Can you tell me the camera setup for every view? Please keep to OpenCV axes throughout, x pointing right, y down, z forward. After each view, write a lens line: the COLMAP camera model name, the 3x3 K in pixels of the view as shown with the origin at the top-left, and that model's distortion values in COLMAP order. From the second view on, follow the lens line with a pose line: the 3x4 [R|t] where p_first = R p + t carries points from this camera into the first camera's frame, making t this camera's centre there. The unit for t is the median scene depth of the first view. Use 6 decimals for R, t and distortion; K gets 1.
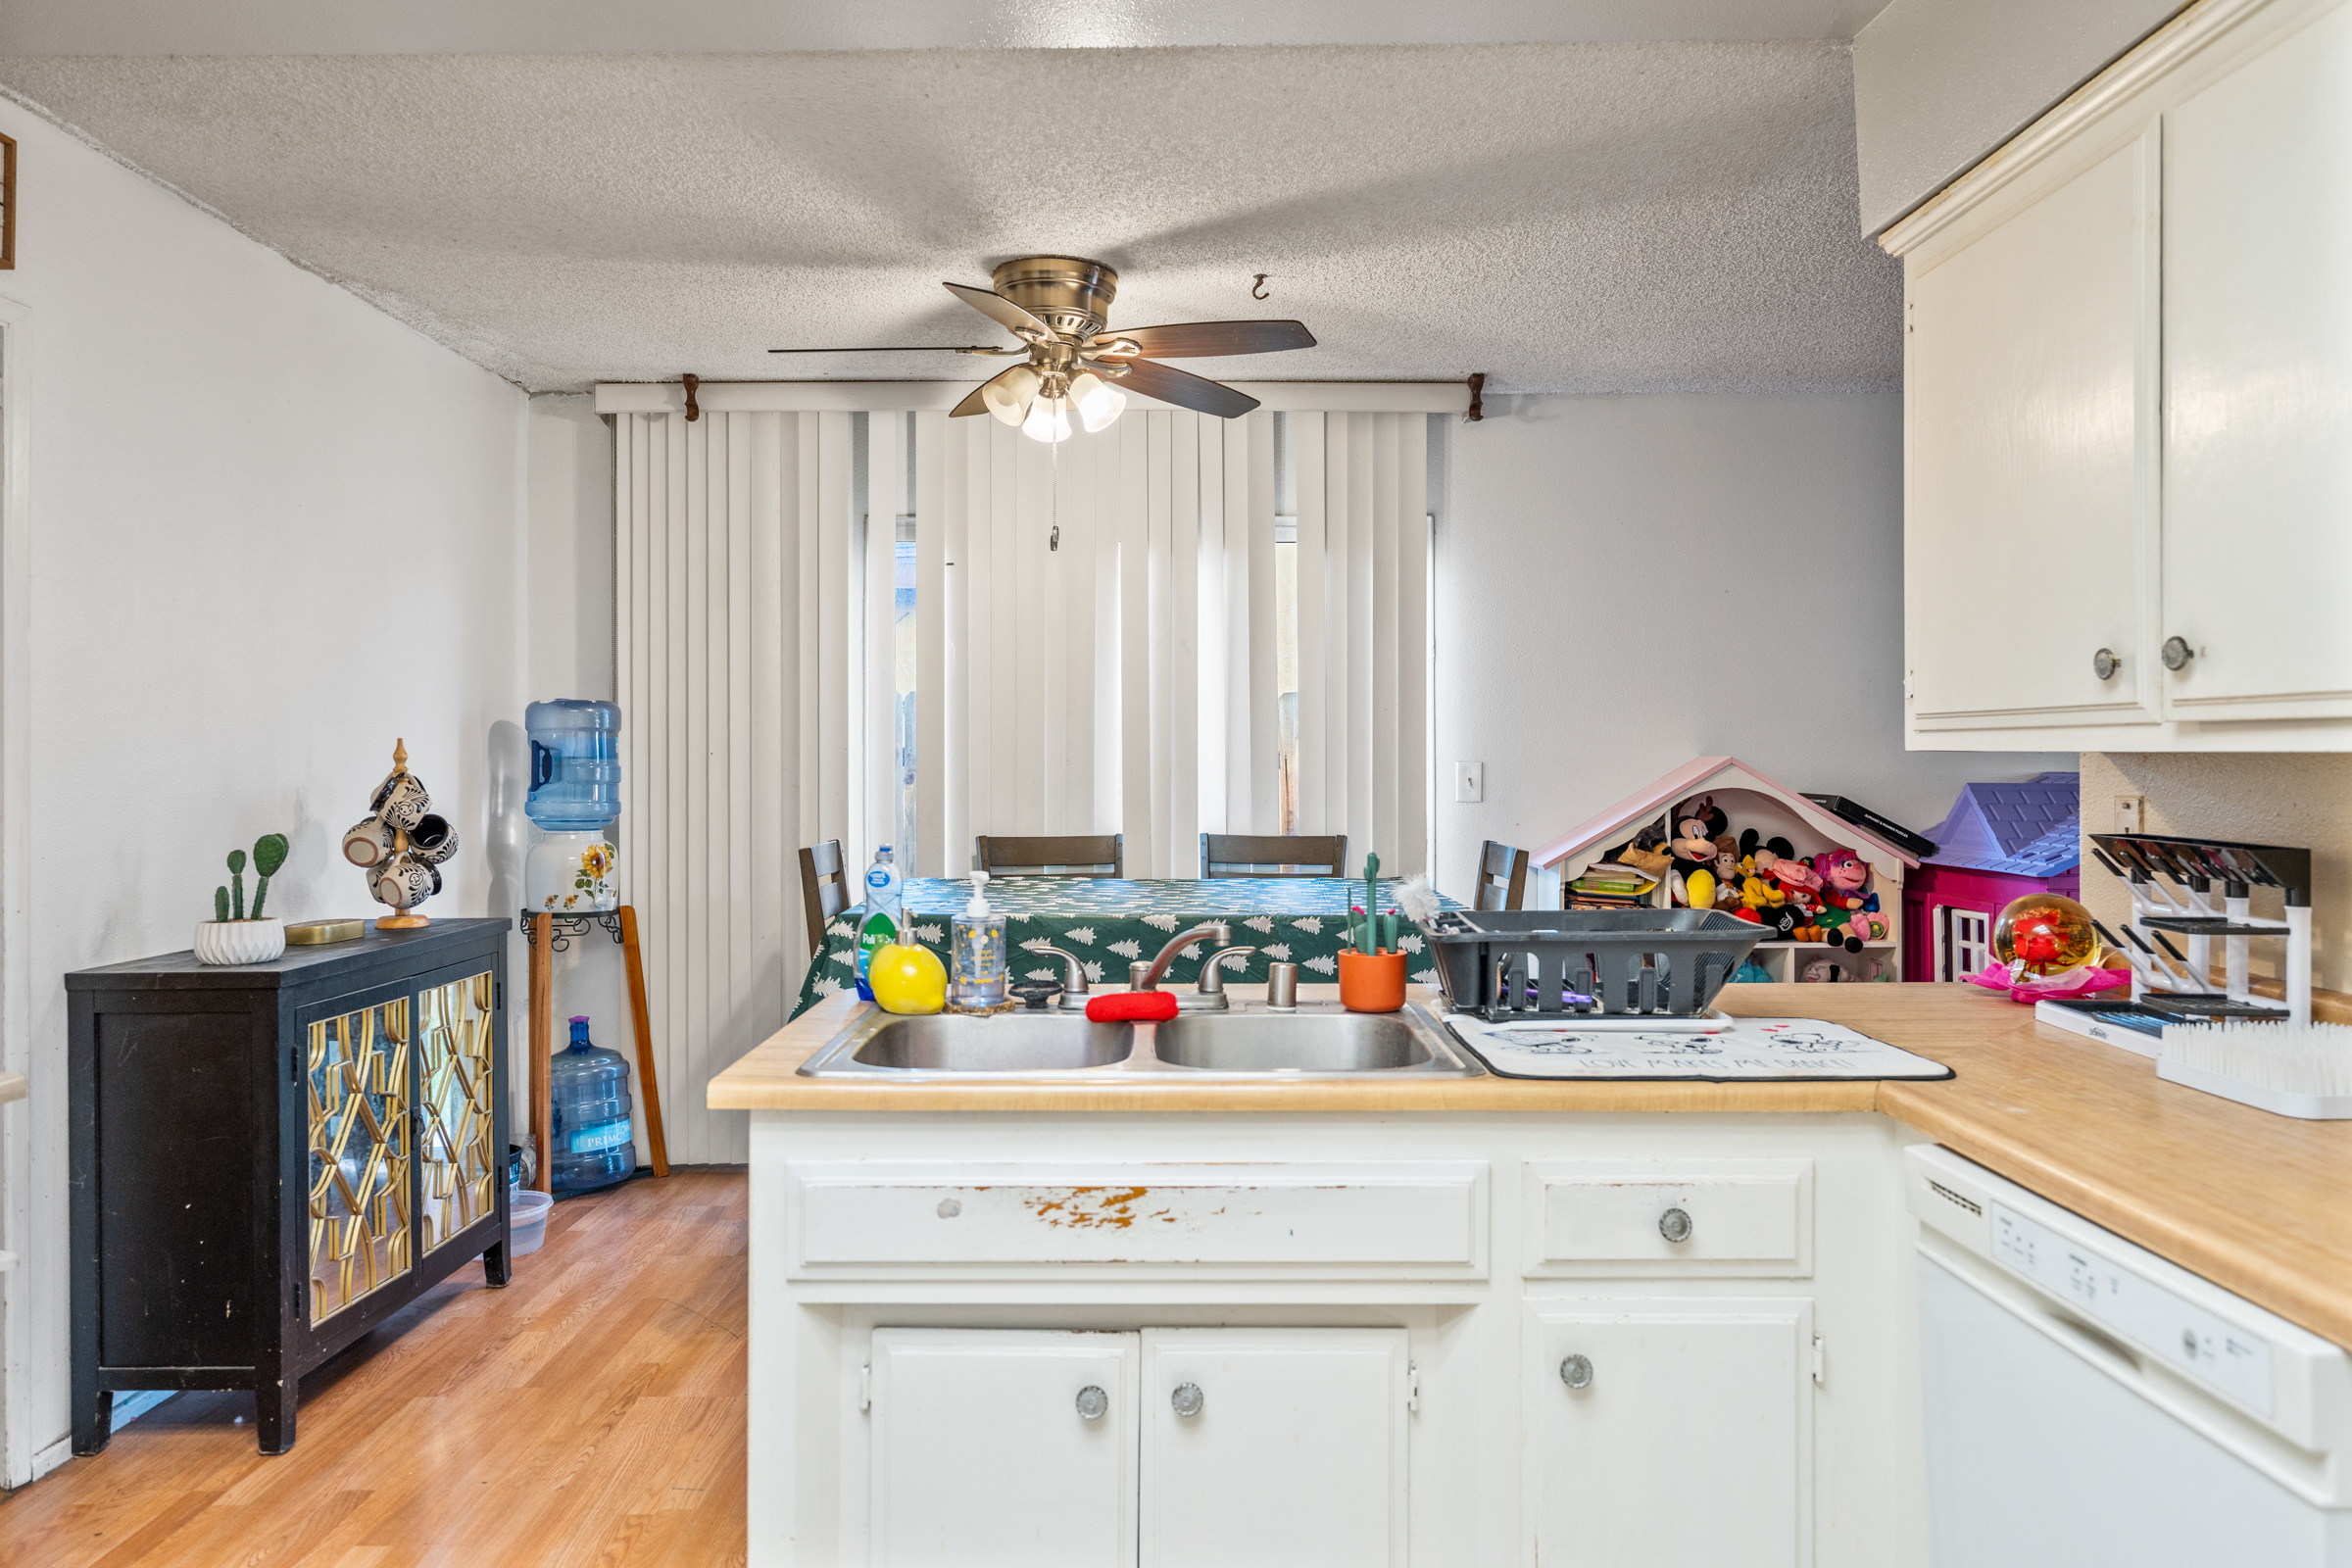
lens RADIAL K [[1561.6, 0, 1174.6], [0, 1561.6, 761.1], [0, 0, 1]] dist [0.006198, -0.006021]
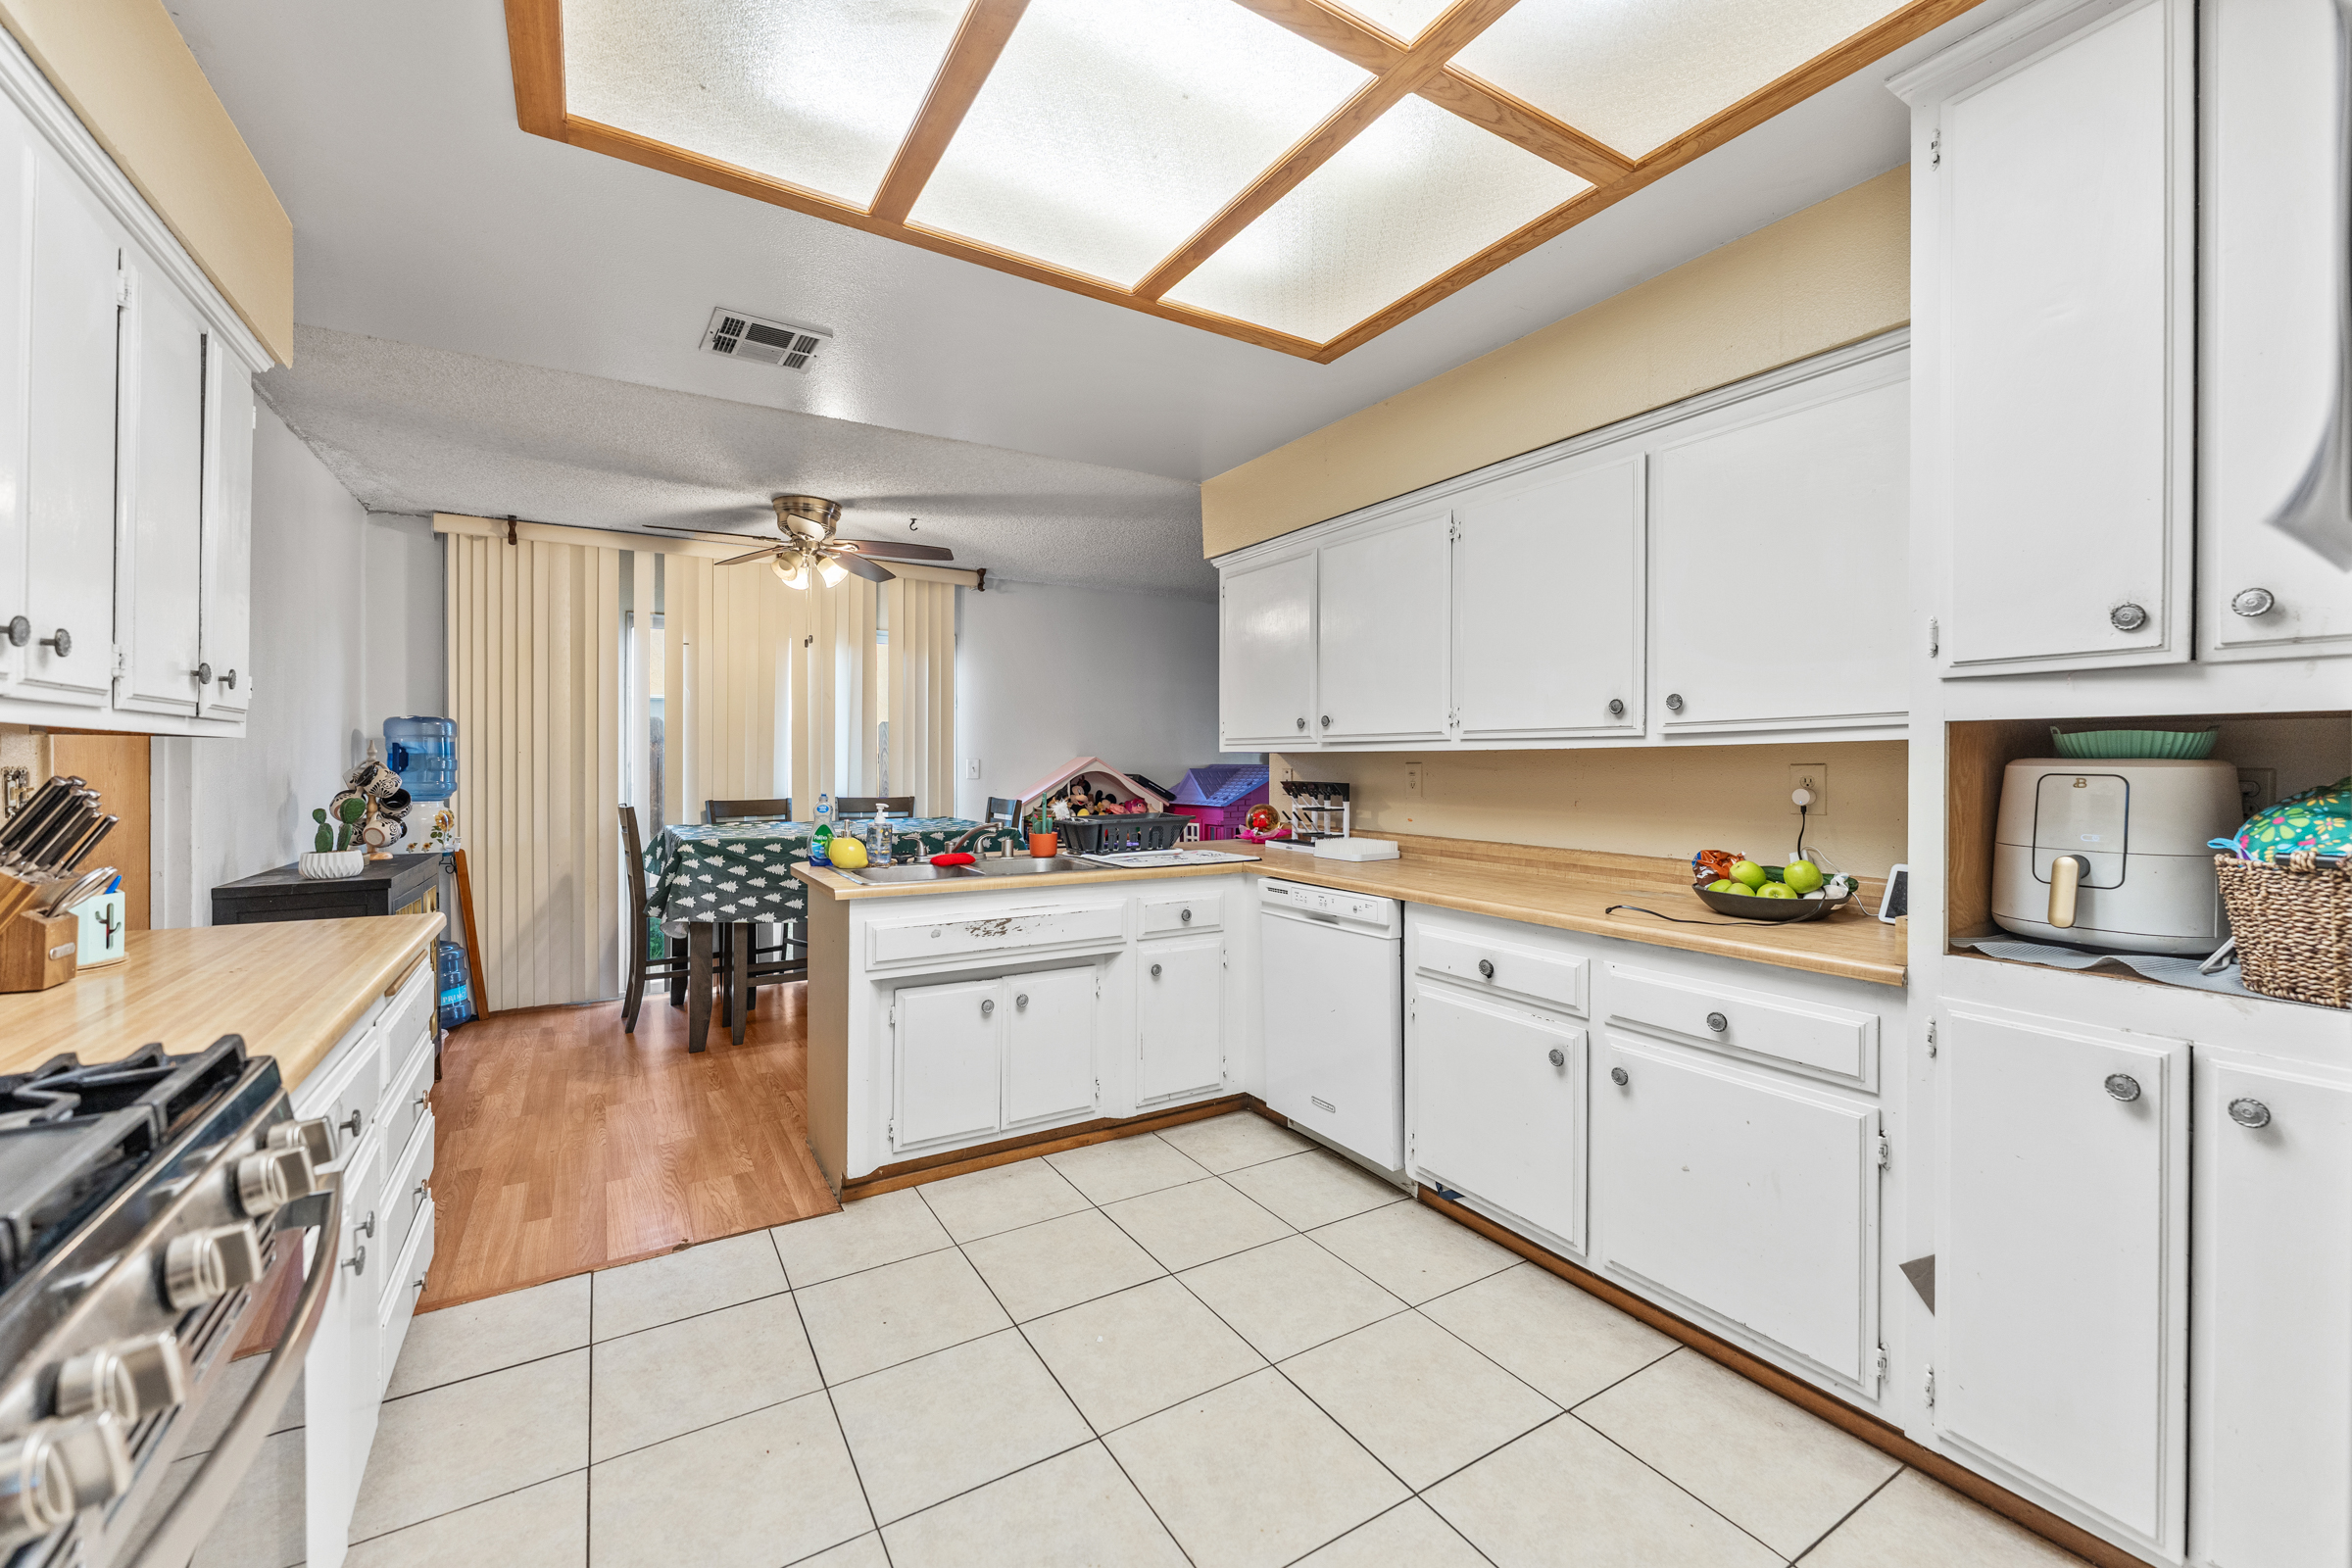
lens RADIAL K [[941.1, 0, 1179.0], [0, 941.1, 766.1], [0, 0, 1]] dist [-0.001595, -0.000032]
pose [[0.851496, -0.000918, 0.524361, -0.297092], [-0.000378, 0.999997, 0.002366, 0.009238], [-0.524361, -0.002213, 0.851493, -0.230981]]
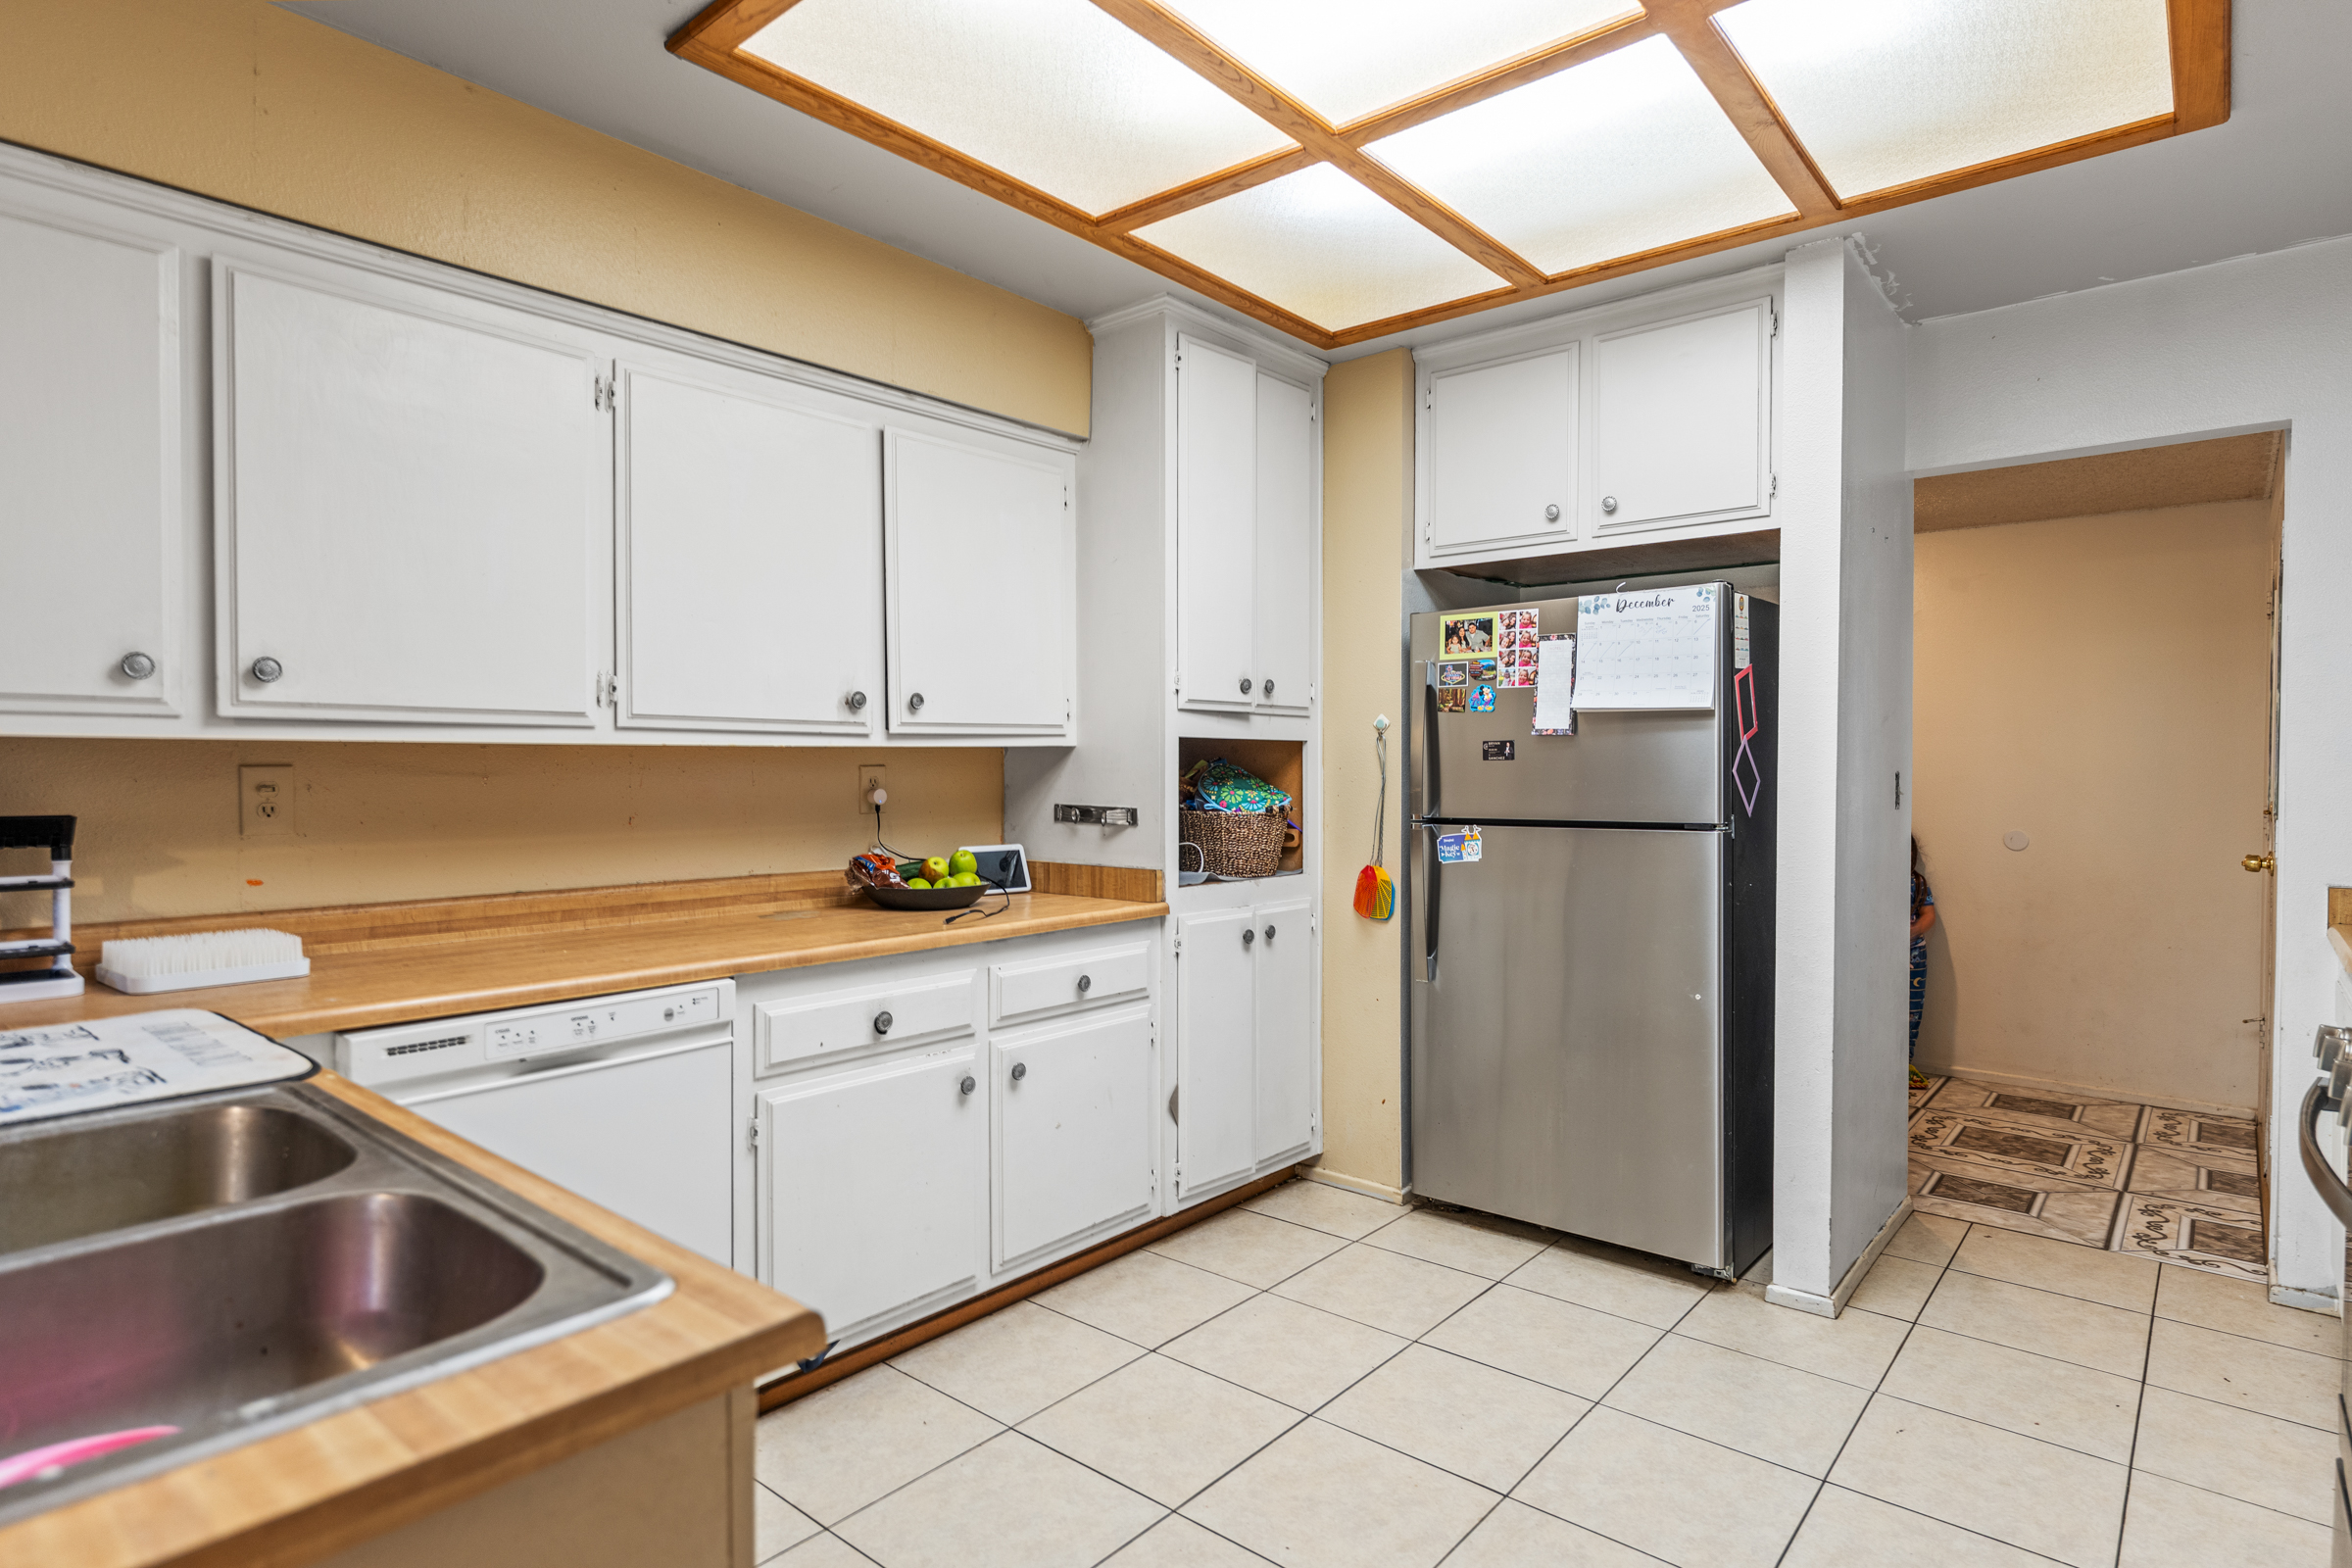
lens RADIAL K [[1218.4, 0, 1179.0], [0, 1218.4, 788.2], [0, 0, 1]] dist [0.002949, 0.000491]
pose [[-0.755975, -0.011919, 0.654492, -0.335703], [0.002393, 0.999777, 0.020971, 0.008053], [-0.654596, 0.017419, -0.755778, 0.614154]]
